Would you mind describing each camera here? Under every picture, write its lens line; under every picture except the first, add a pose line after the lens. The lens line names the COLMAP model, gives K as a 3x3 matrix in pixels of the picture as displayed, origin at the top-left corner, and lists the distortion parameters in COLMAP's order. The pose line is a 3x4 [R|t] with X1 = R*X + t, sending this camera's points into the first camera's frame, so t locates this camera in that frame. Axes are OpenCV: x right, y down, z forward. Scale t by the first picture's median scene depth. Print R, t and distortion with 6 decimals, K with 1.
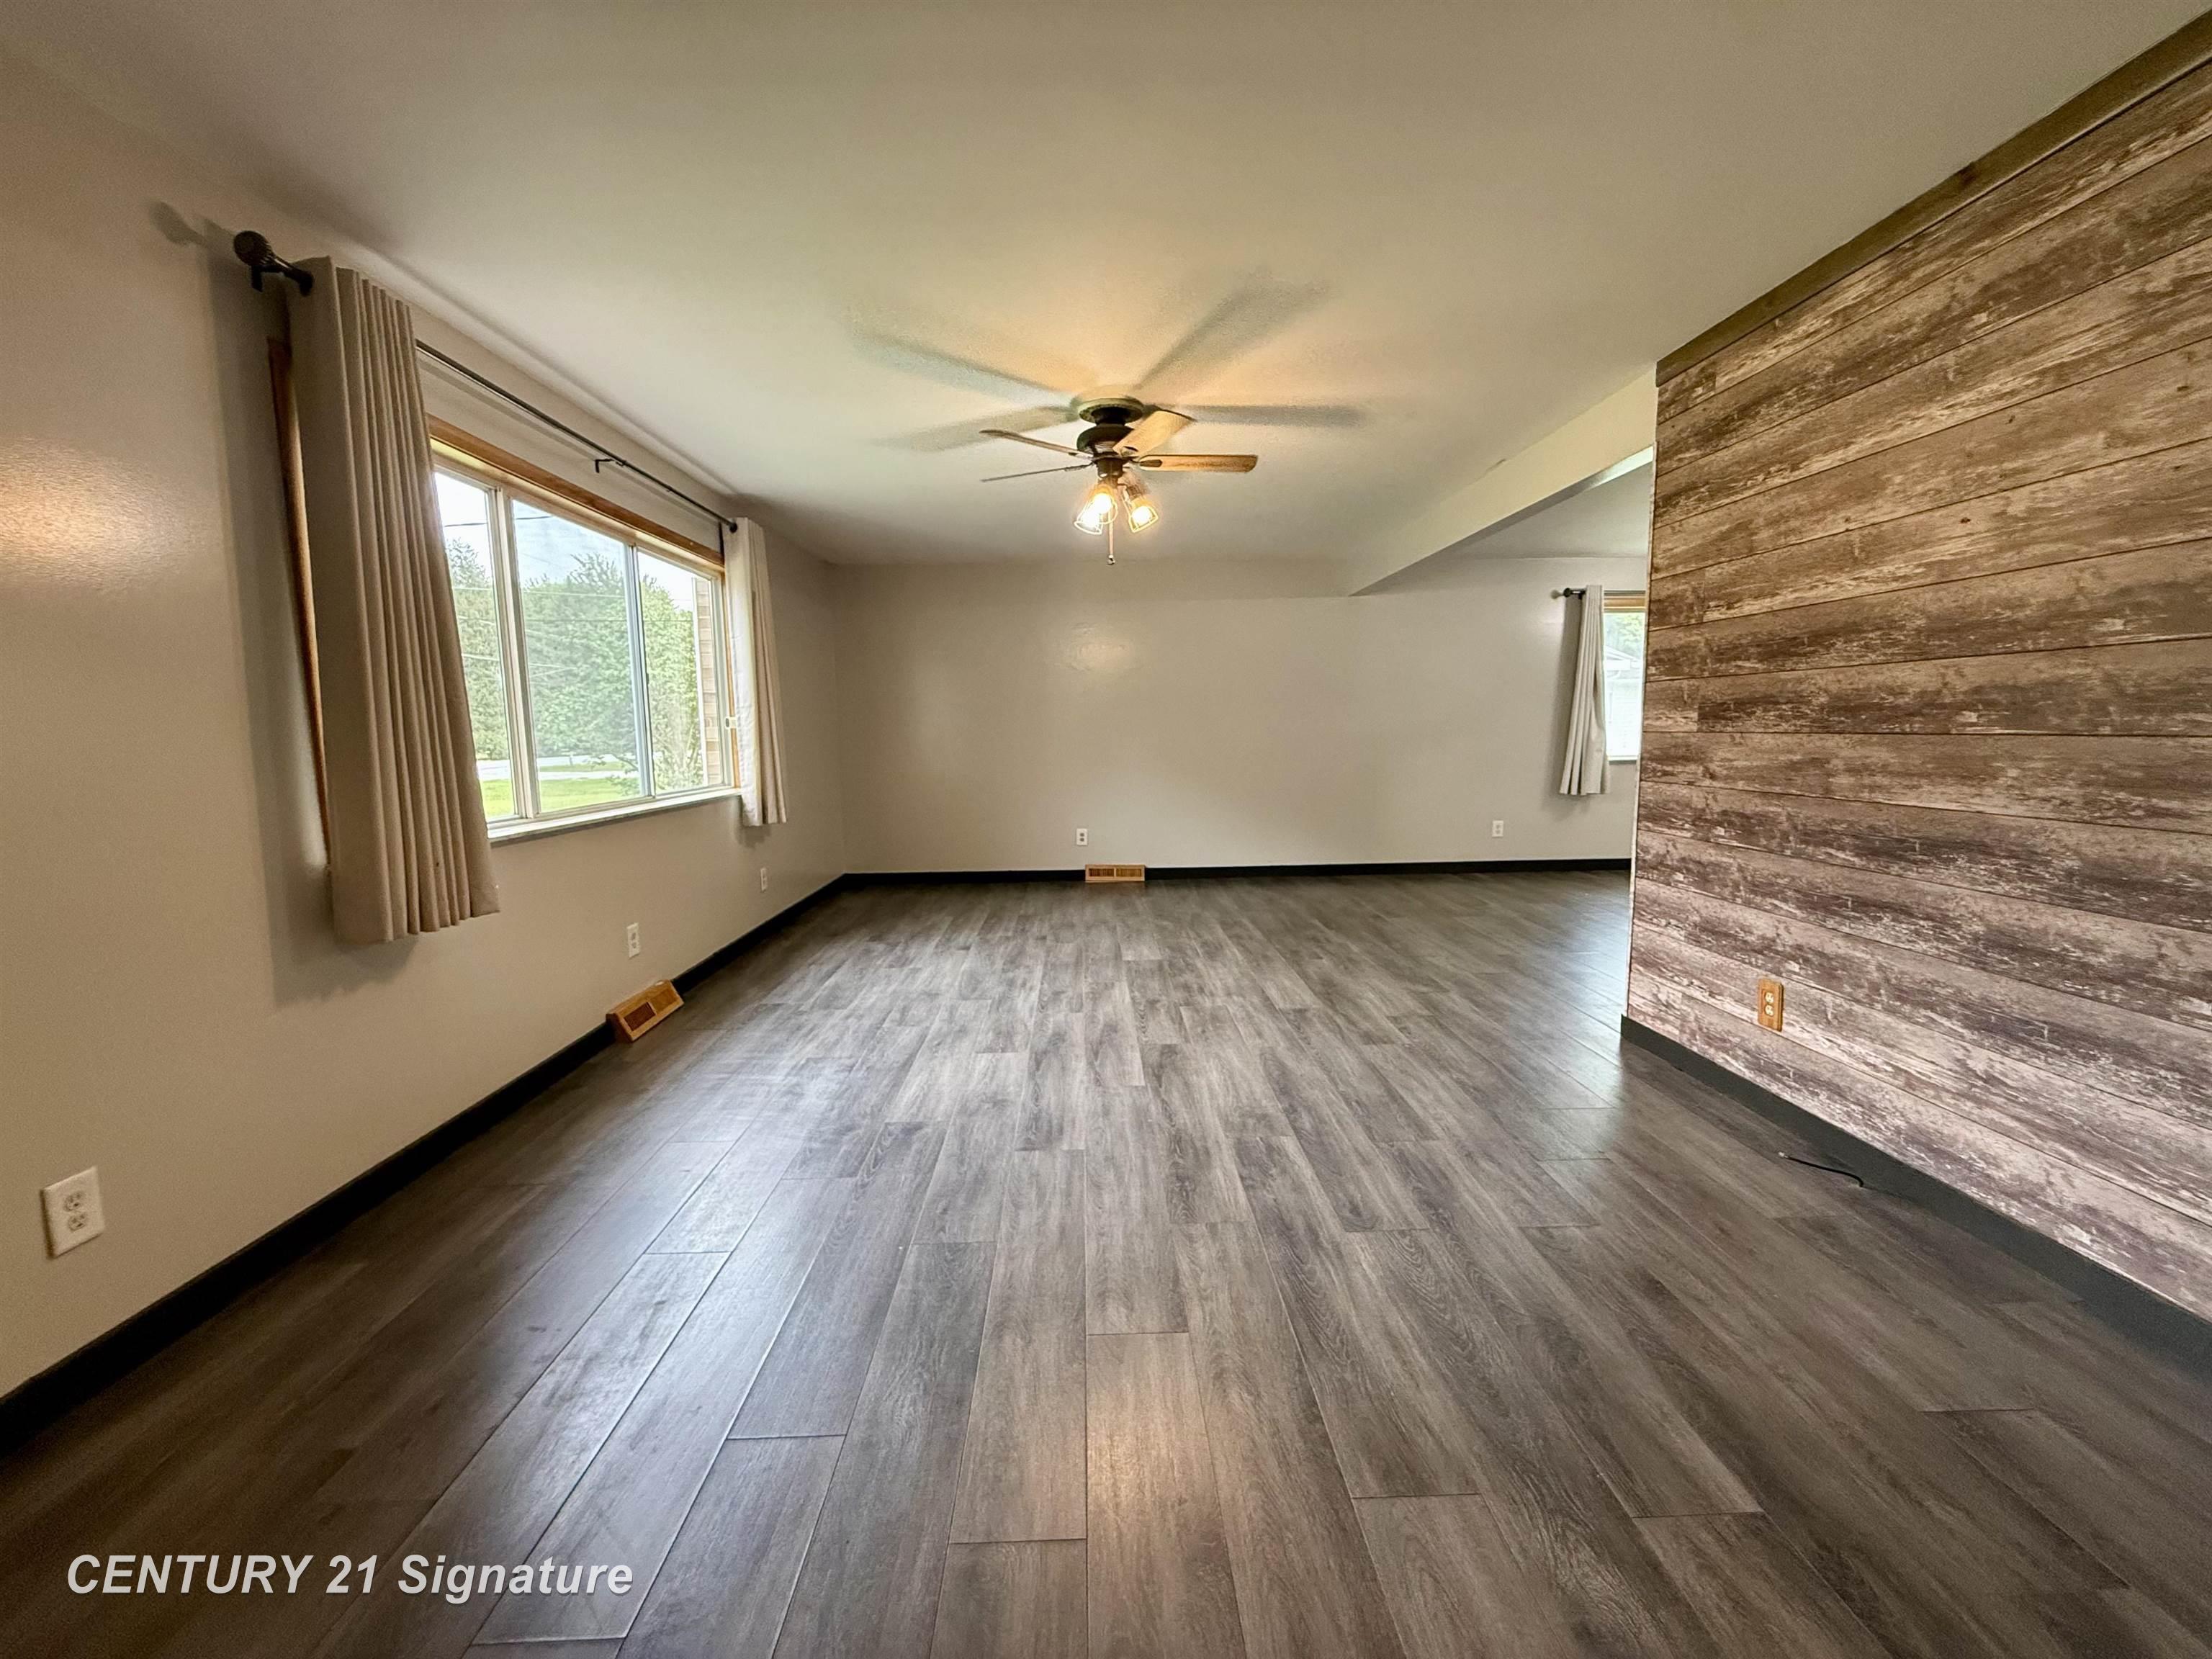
lens RADIAL K [[882.5, 0, 1108.1], [0, 882.5, 825.7], [0, 0, 1]] dist [0.001230, 0.000121]
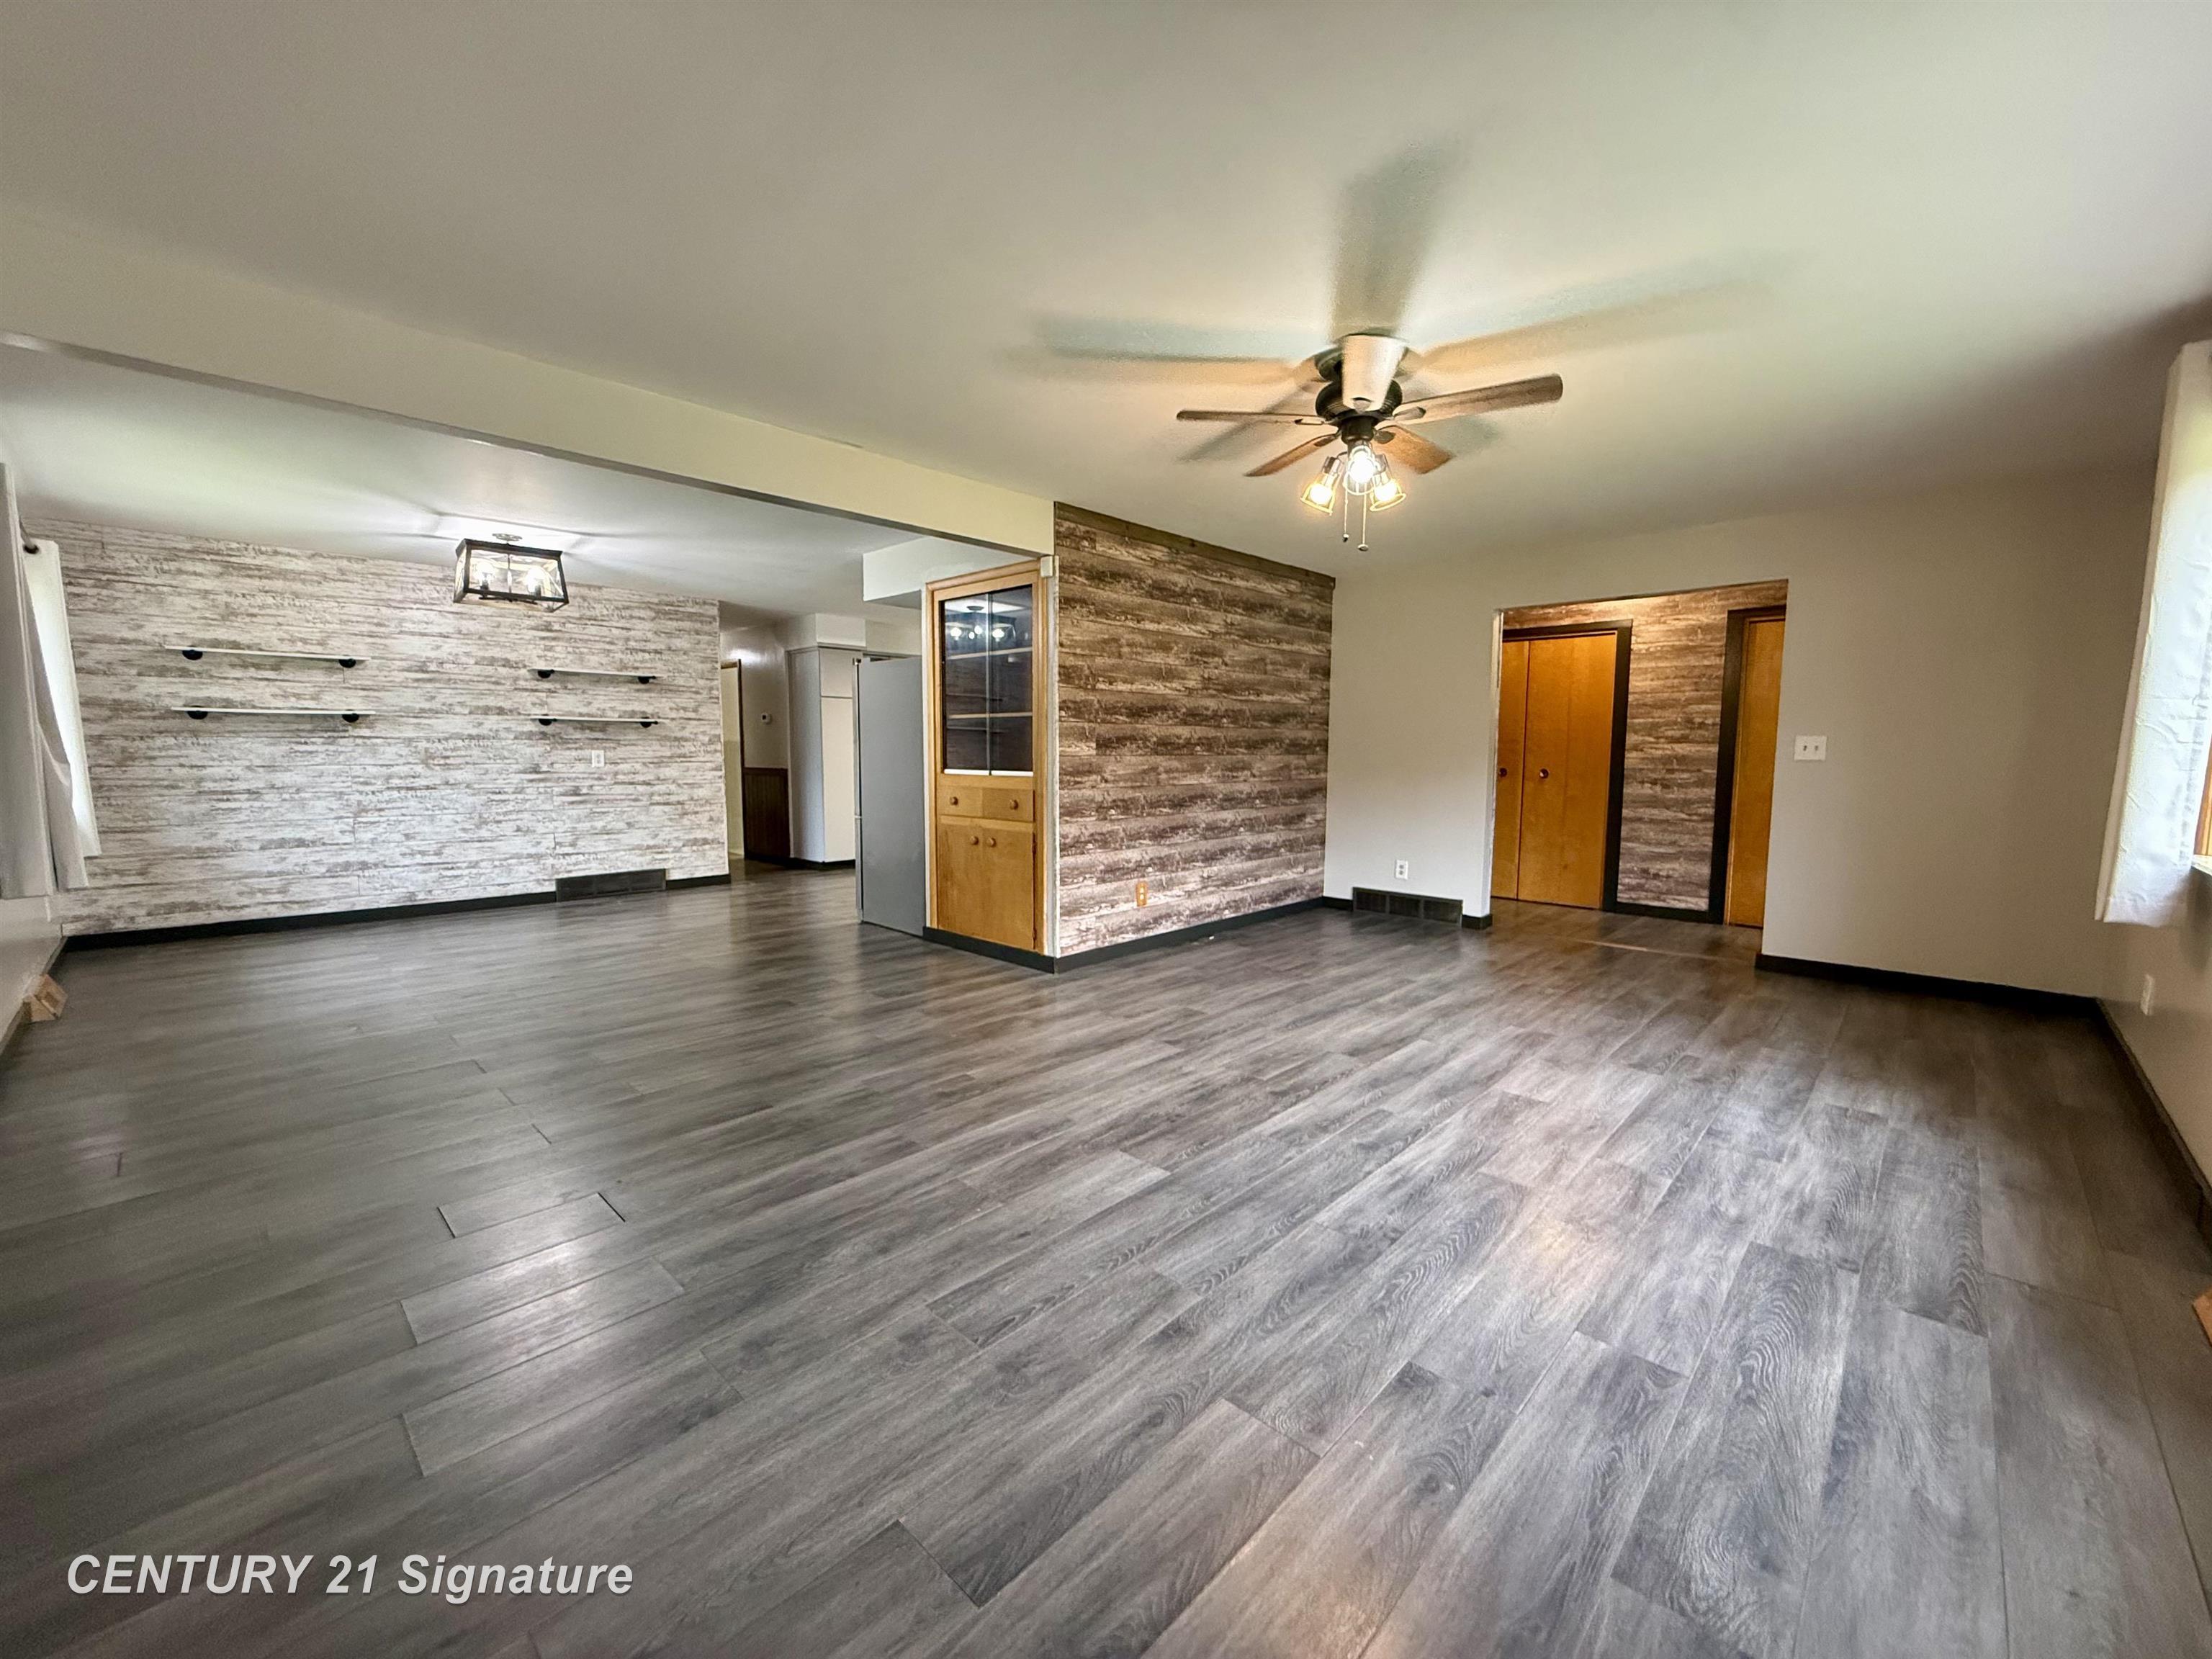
lens RADIAL K [[882.5, 0, 1103.3], [0, 882.5, 827.6], [0, 0, 1]] dist [0.001230, 0.000121]
pose [[-0.698762, -0.052303, 0.713440, -0.545437], [0.086129, 0.983917, 0.156489, -0.241331], [-0.710150, 0.170797, -0.683019, 2.245179]]
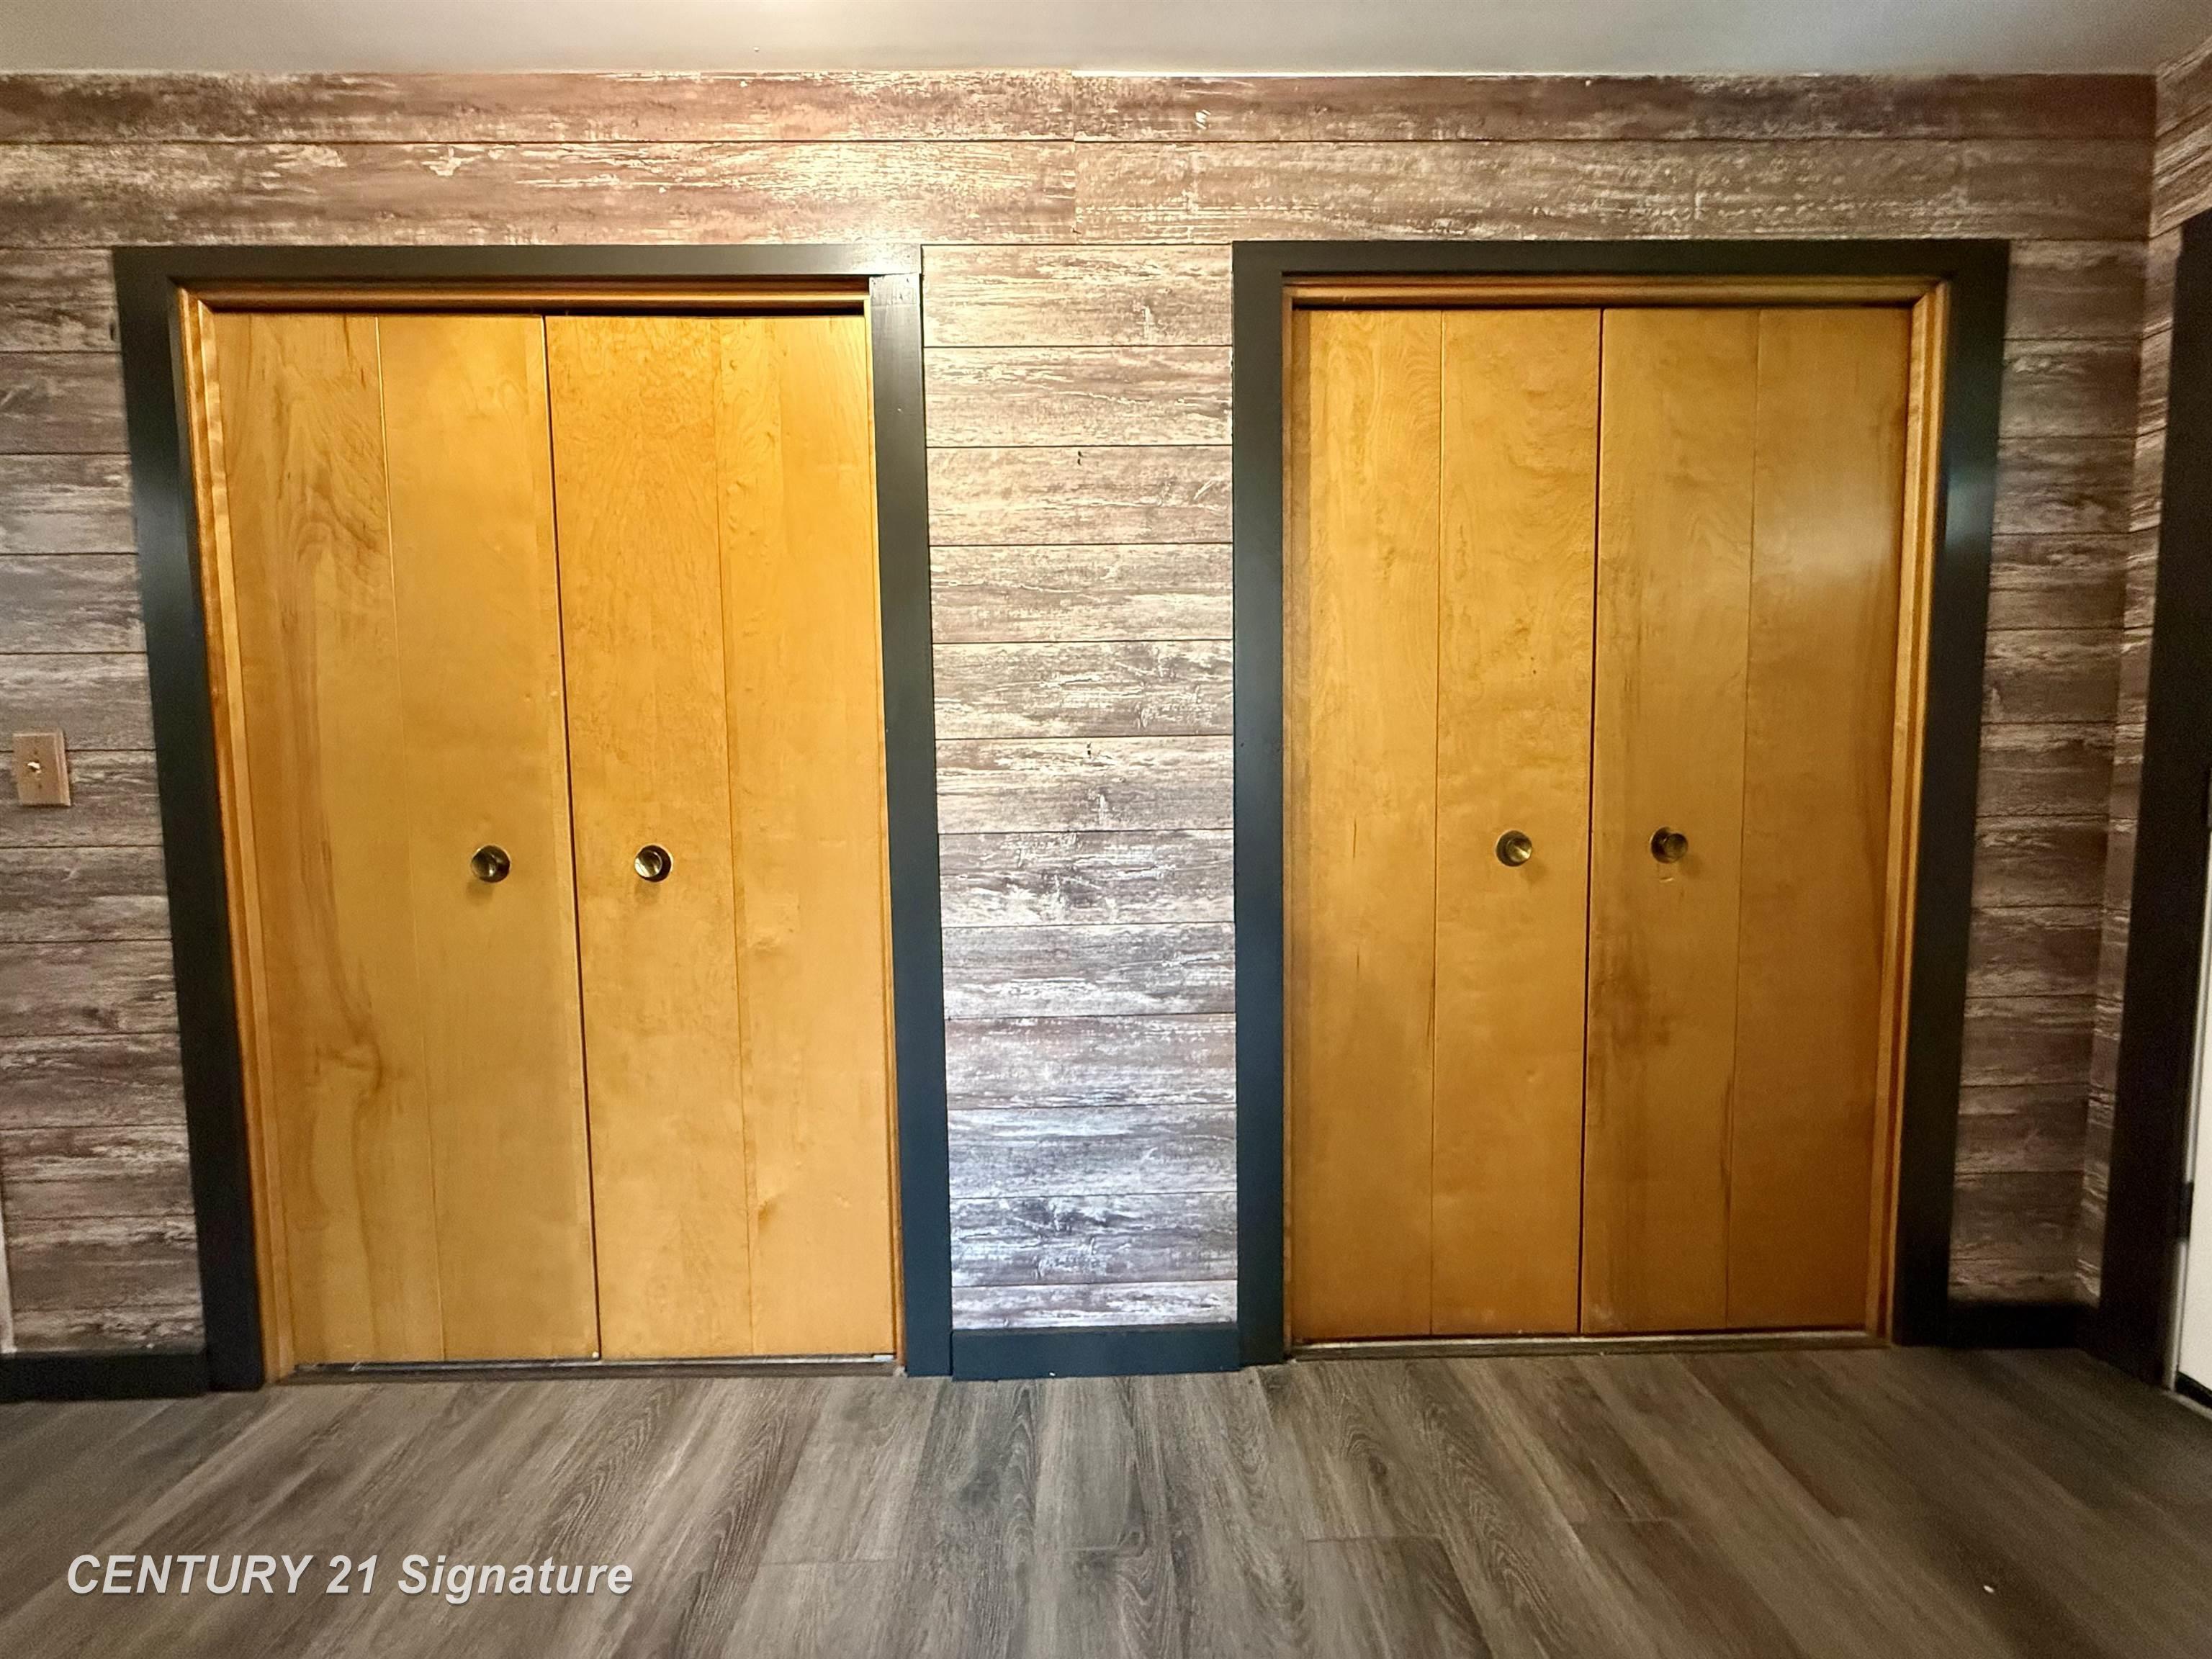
lens RADIAL K [[882.5, 0, 1100.0], [0, 882.5, 833.8], [0, 0, 1]] dist [0.001230, 0.000121]
pose [[-0.999396, 0.030934, 0.015847, -0.241893], [0.033209, 0.984409, 0.172729, -0.124265], [-0.010257, 0.173151, -0.984842, 1.215656]]
